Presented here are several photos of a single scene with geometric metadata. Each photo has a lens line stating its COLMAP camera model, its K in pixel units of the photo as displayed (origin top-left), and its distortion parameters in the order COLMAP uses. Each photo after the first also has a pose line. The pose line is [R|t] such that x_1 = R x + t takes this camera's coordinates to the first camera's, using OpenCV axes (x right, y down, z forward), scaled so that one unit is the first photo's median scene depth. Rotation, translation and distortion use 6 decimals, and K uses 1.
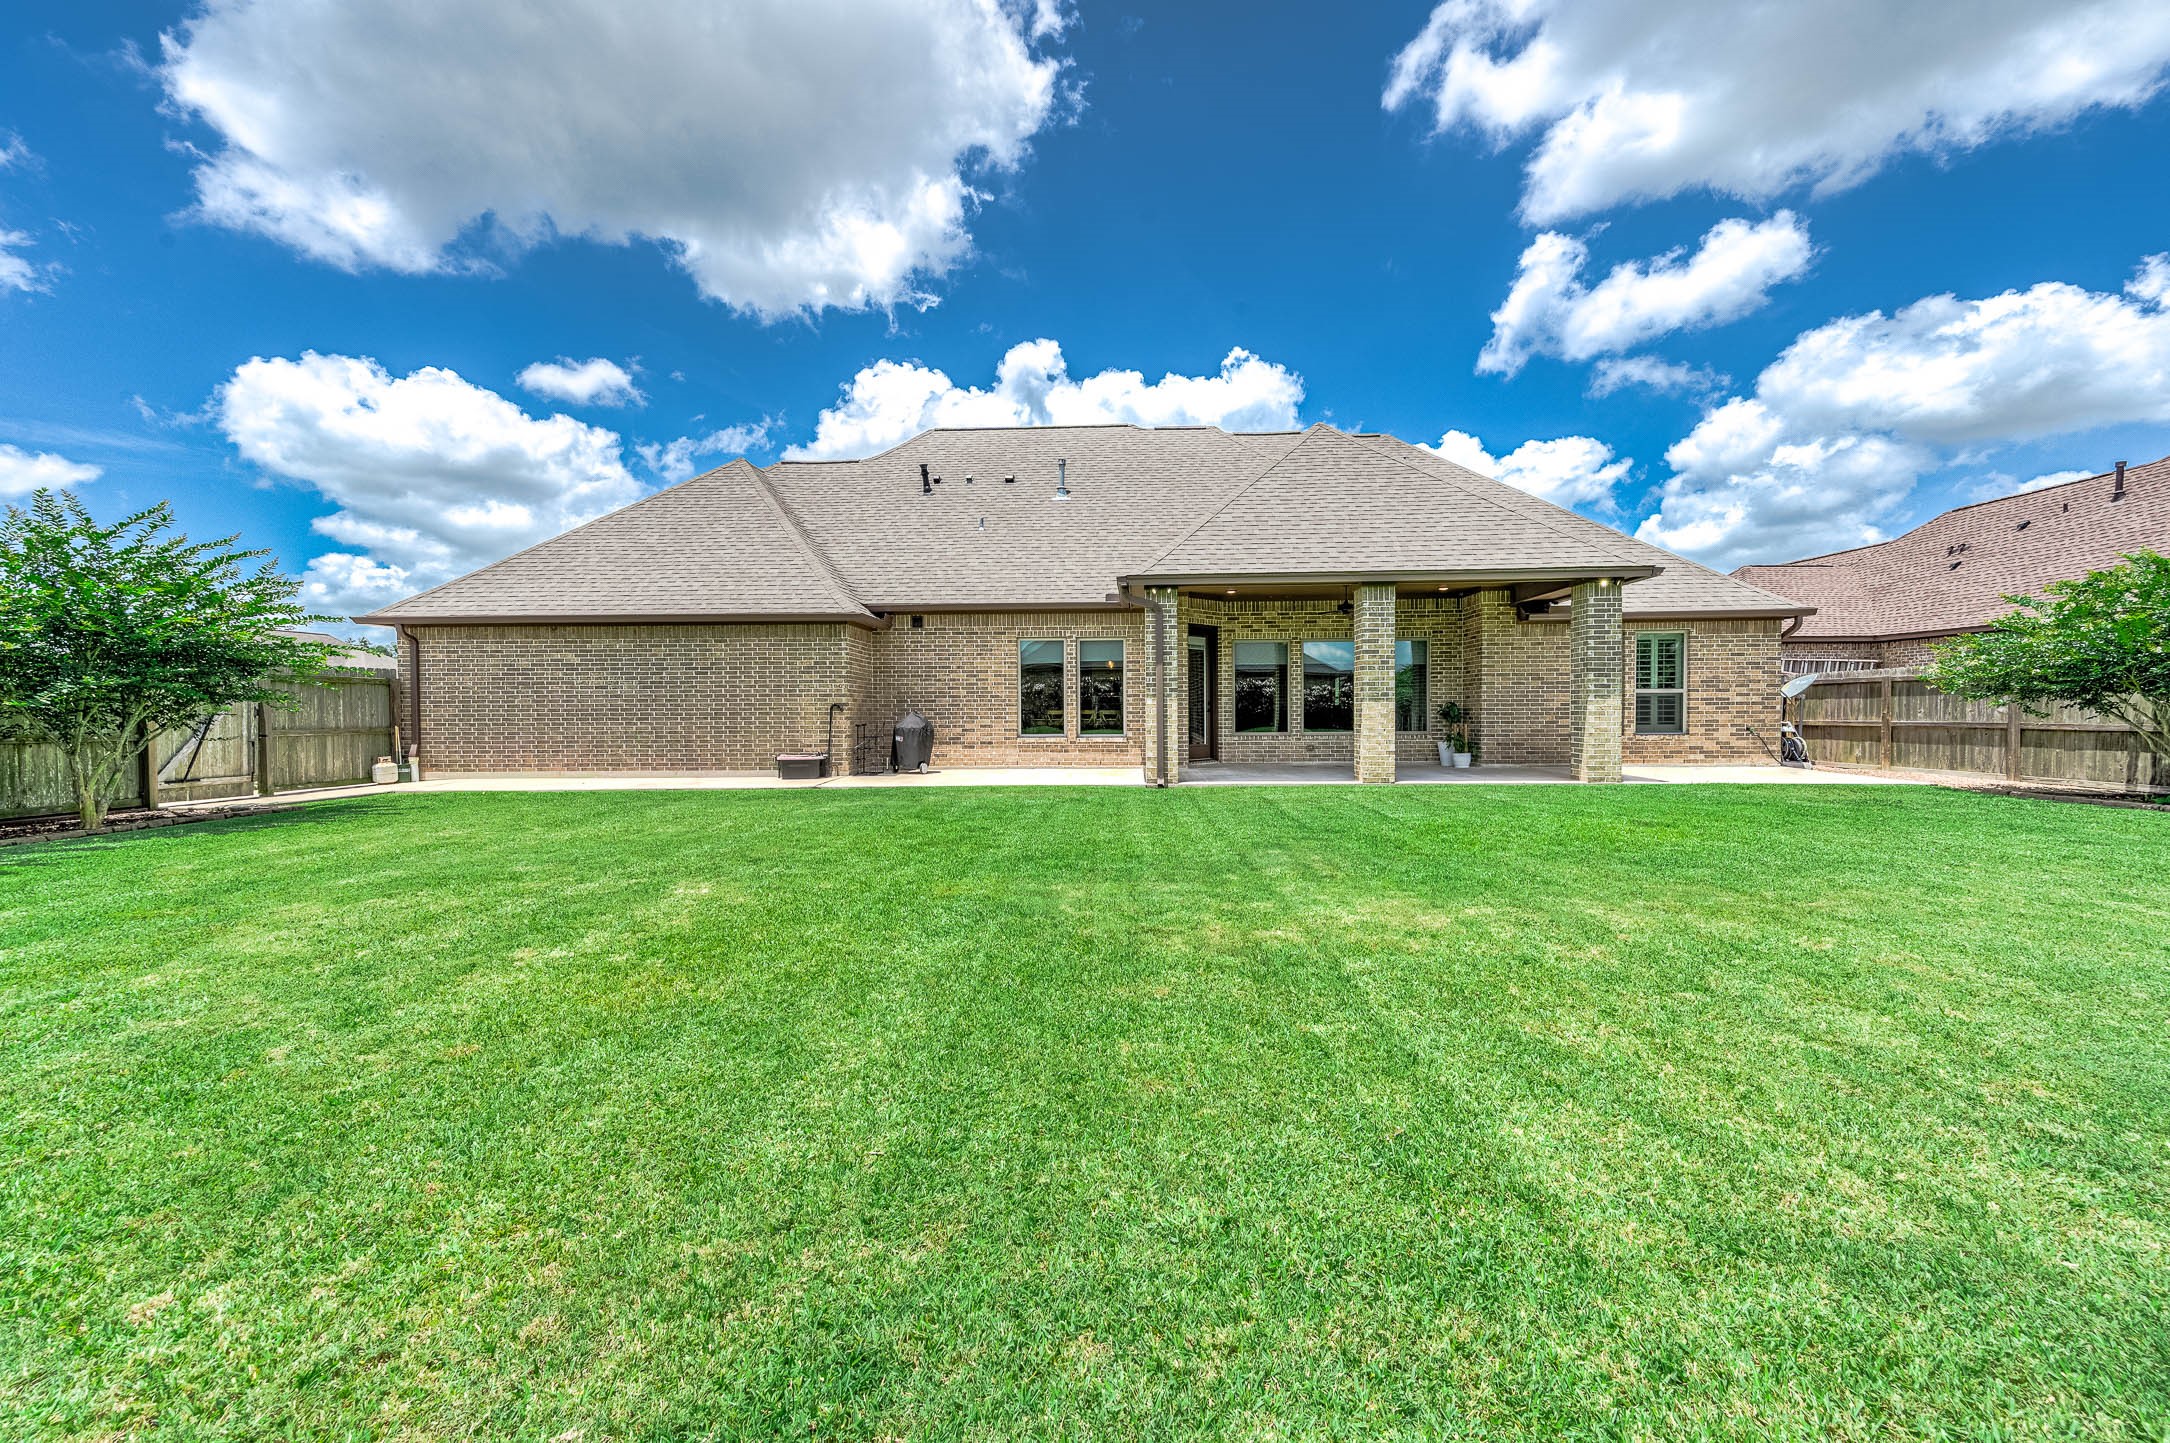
lens RADIAL K [[867.7, 0, 1114.3], [0, 867.7, 731.9], [0, 0, 1]] dist [0.015824, 0.000282]
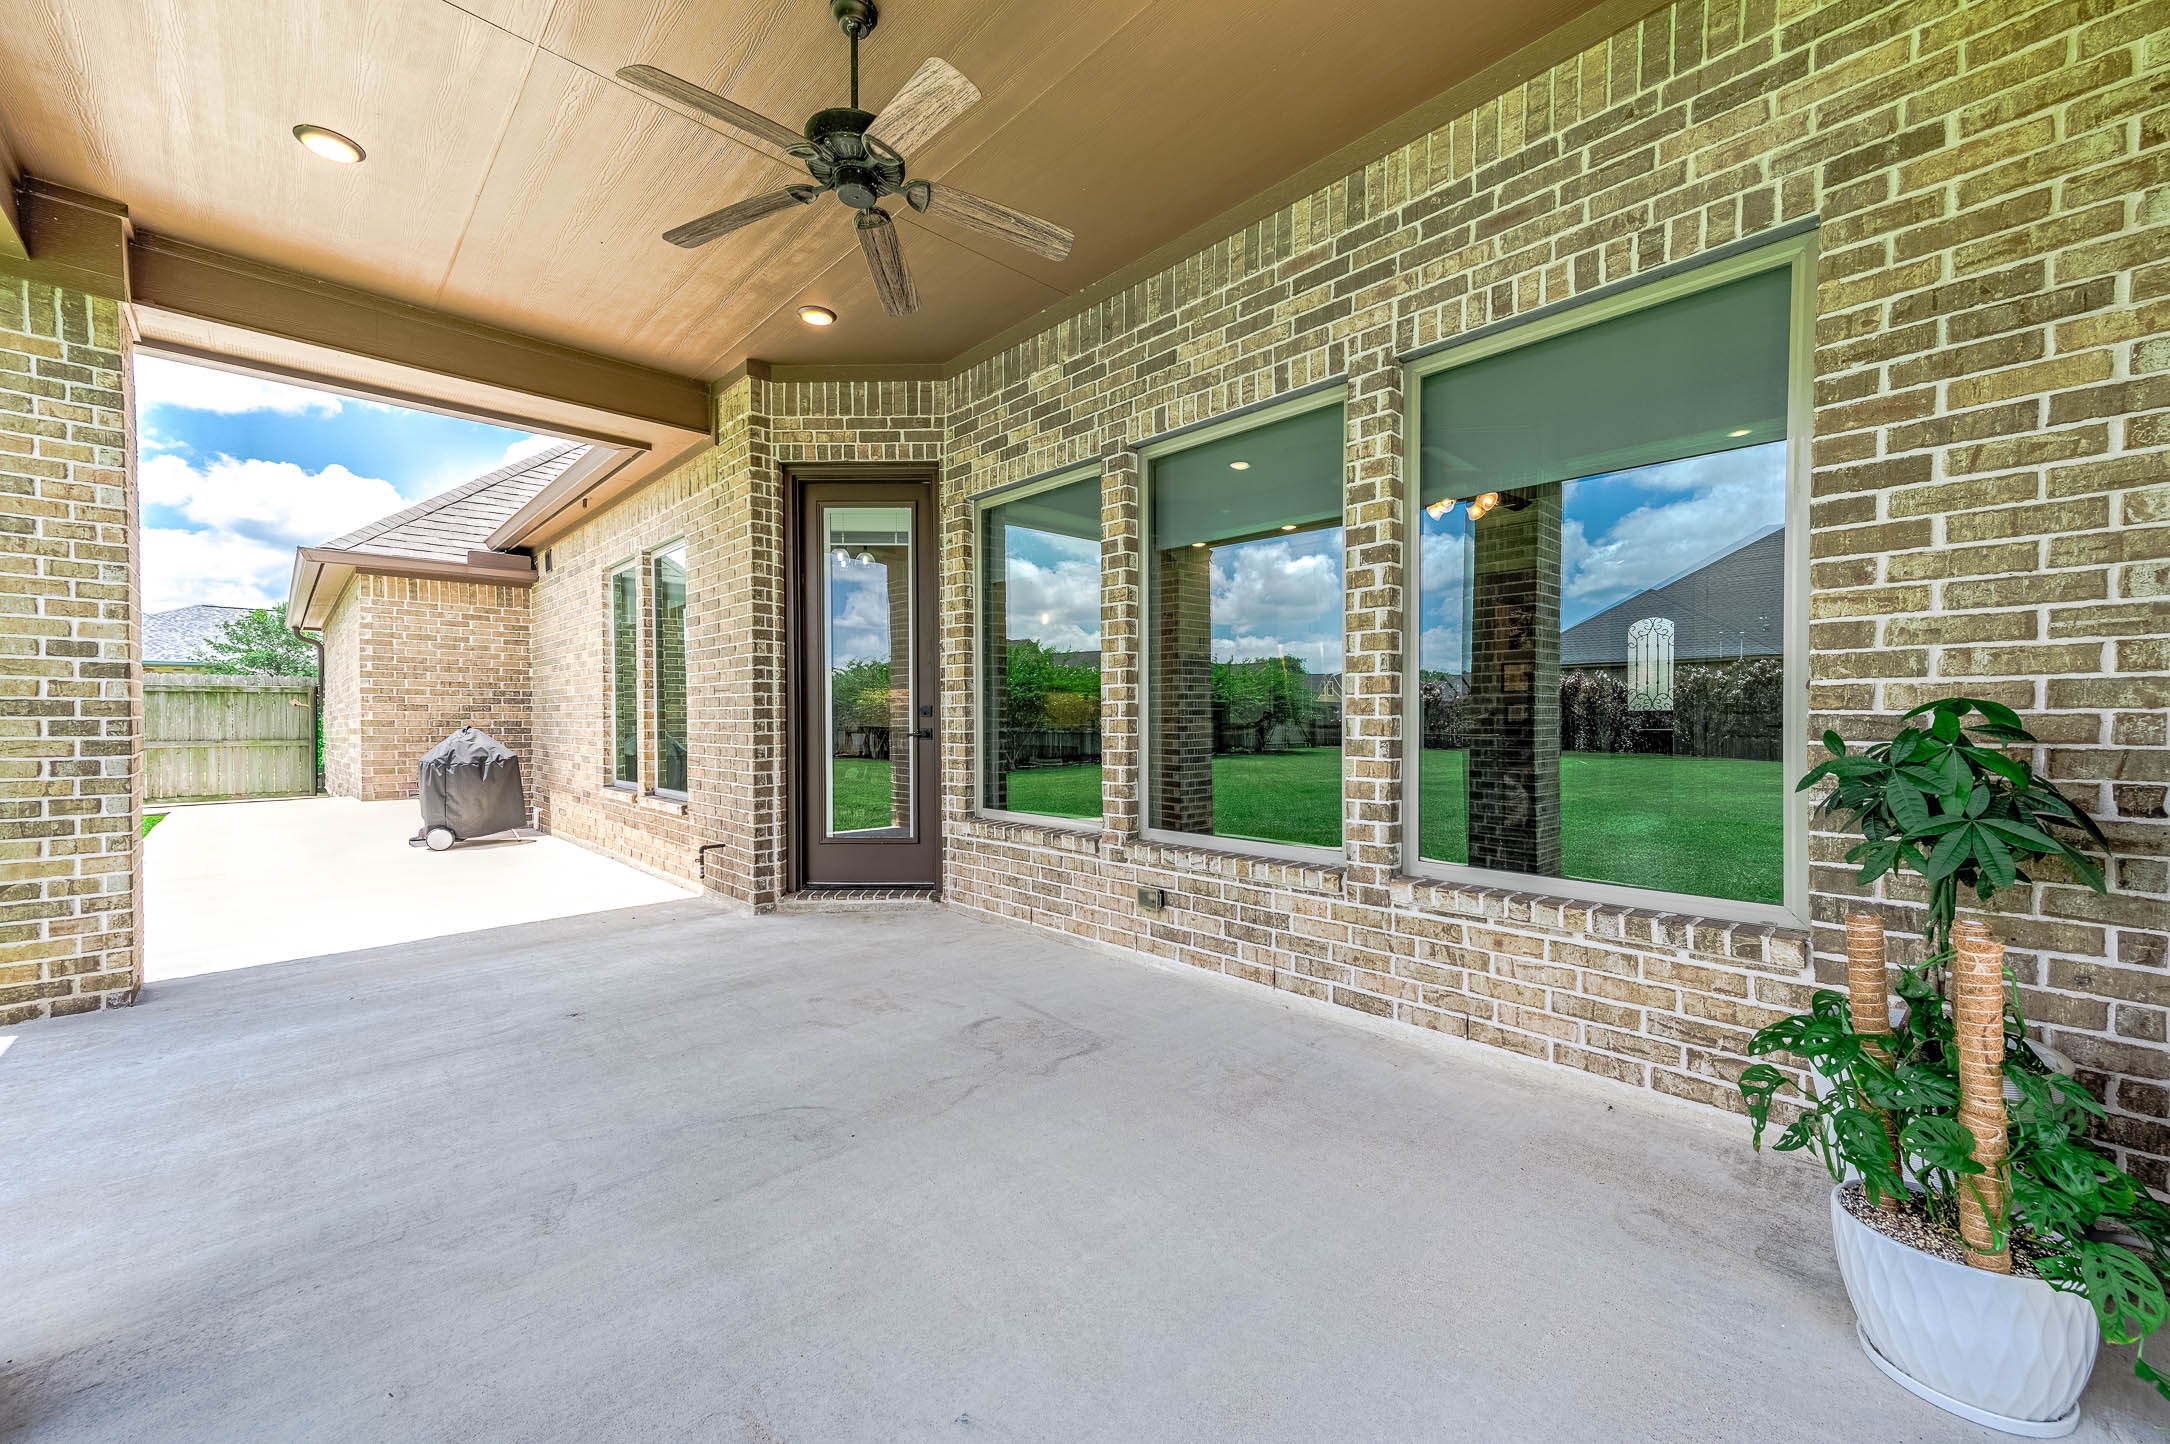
lens RADIAL K [[867.7, 0, 1096.8], [0, 867.7, 730.4], [0, 0, 1]] dist [0.015824, 0.000282]
pose [[0.706589, 0.014167, -0.707483, 0.409424], [-0.018373, 0.999830, 0.001670, -0.029572], [0.707386, 0.011819, 0.706729, 0.881638]]
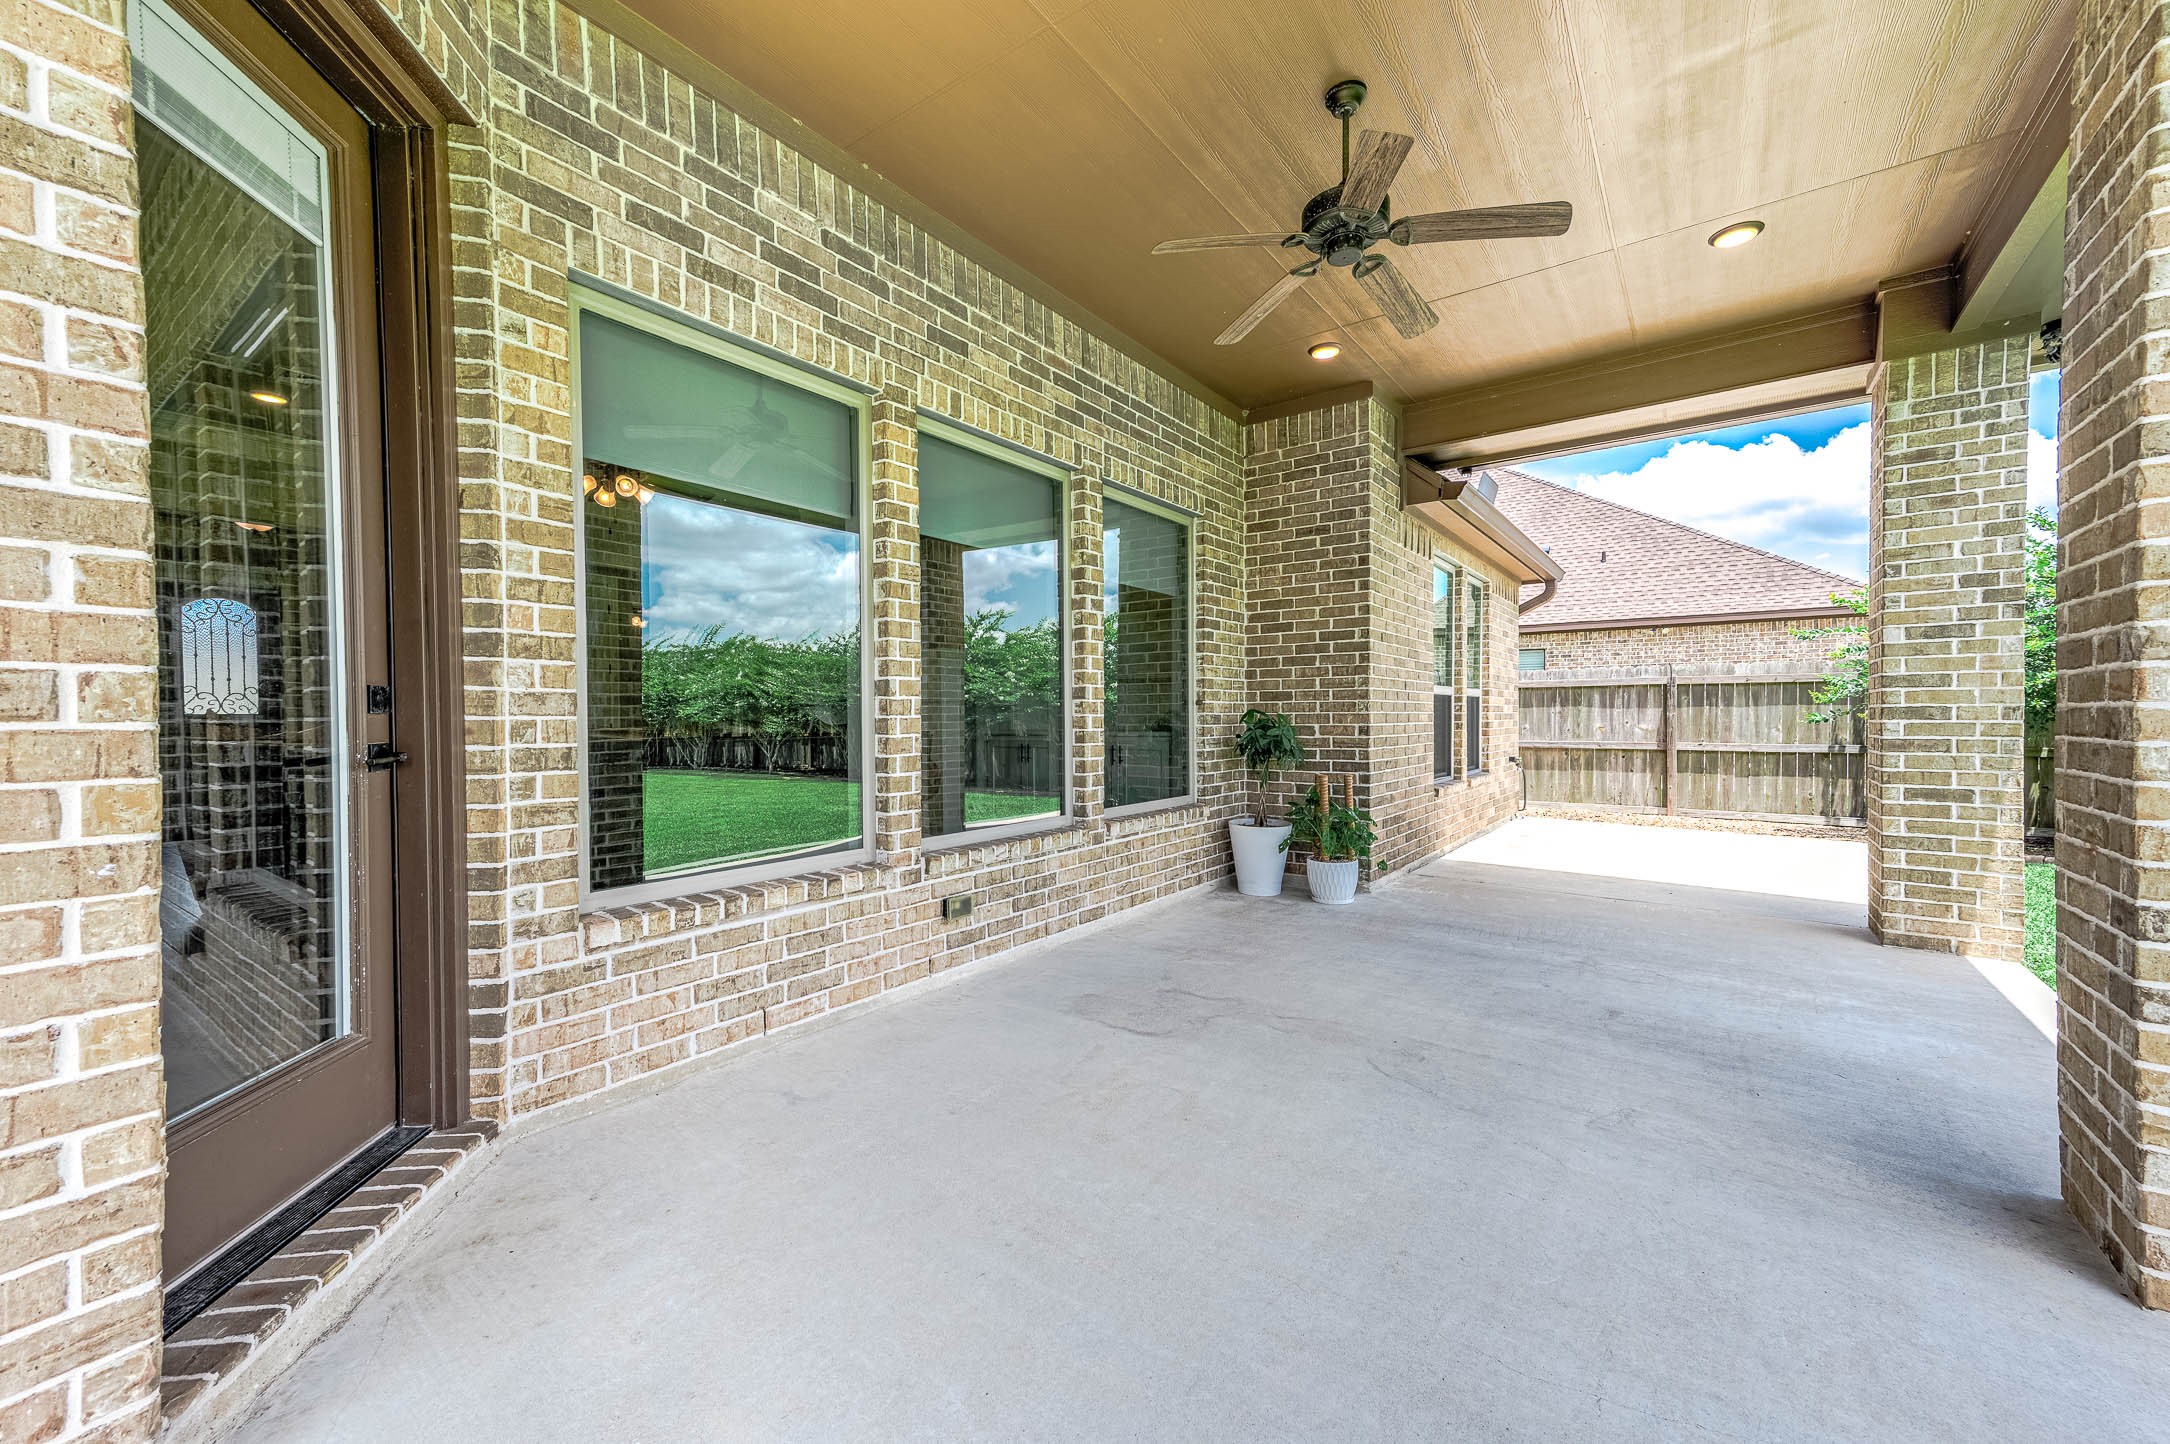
lens RADIAL K [[867.7, 0, 1083.2], [0, 867.7, 733.6], [0, 0, 1]] dist [0.015824, 0.000282]
pose [[0.558759, -0.012534, 0.829235, 0.064585], [0.021433, 0.999770, 0.000669, -0.027762], [-0.829053, 0.017399, 0.558900, 0.908942]]
